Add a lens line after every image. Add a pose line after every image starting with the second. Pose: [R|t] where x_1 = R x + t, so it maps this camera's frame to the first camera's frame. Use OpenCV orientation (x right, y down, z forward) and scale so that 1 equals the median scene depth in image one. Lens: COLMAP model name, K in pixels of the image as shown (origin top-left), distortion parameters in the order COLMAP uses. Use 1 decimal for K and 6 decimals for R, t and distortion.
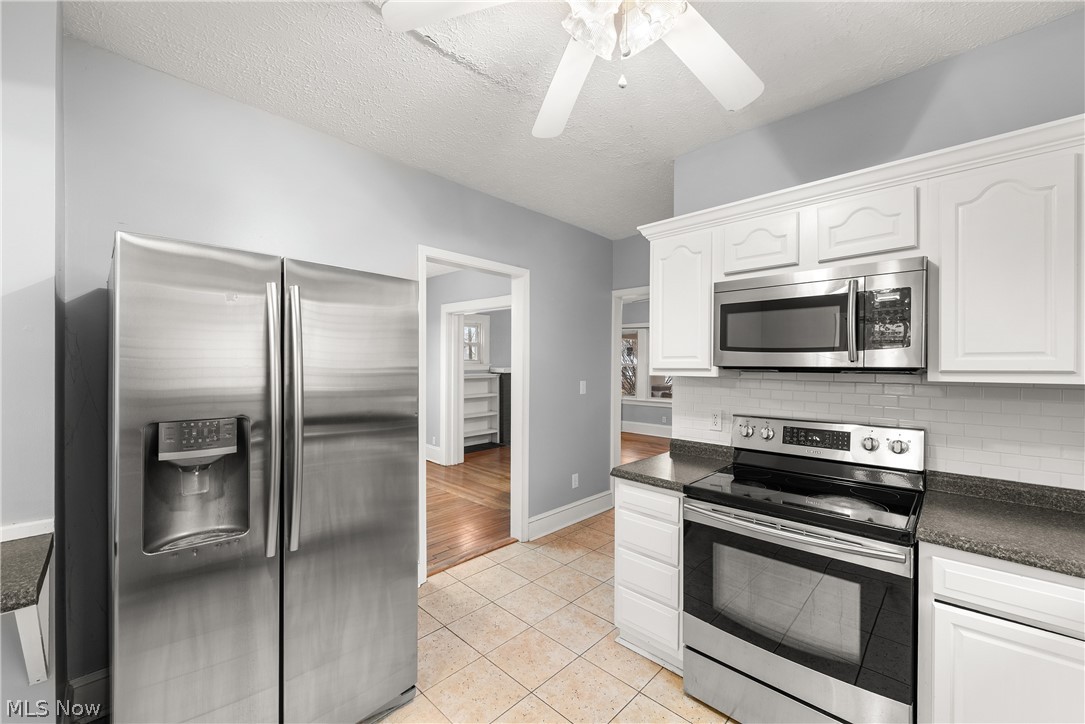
lens RADIAL K [[434.9, 0, 543.5], [0, 434.9, 368.0], [0, 0, 1]] dist [0.000574, -0.000035]
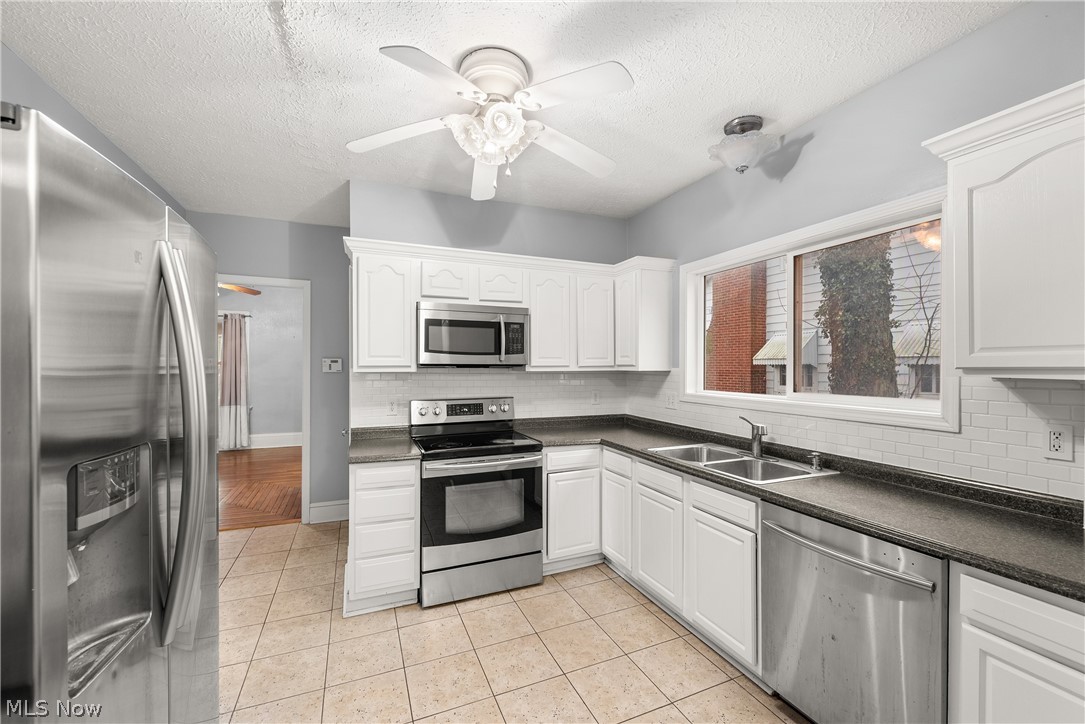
lens RADIAL K [[434.9, 0, 542.1], [0, 434.9, 362.2], [0, 0, 1]] dist [0.000574, -0.000035]
pose [[0.389062, 0.001702, 0.921210, -0.748885], [0.007610, 0.999958, -0.005061, -0.000194], [-0.921180, 0.008980, 0.389032, 0.135837]]
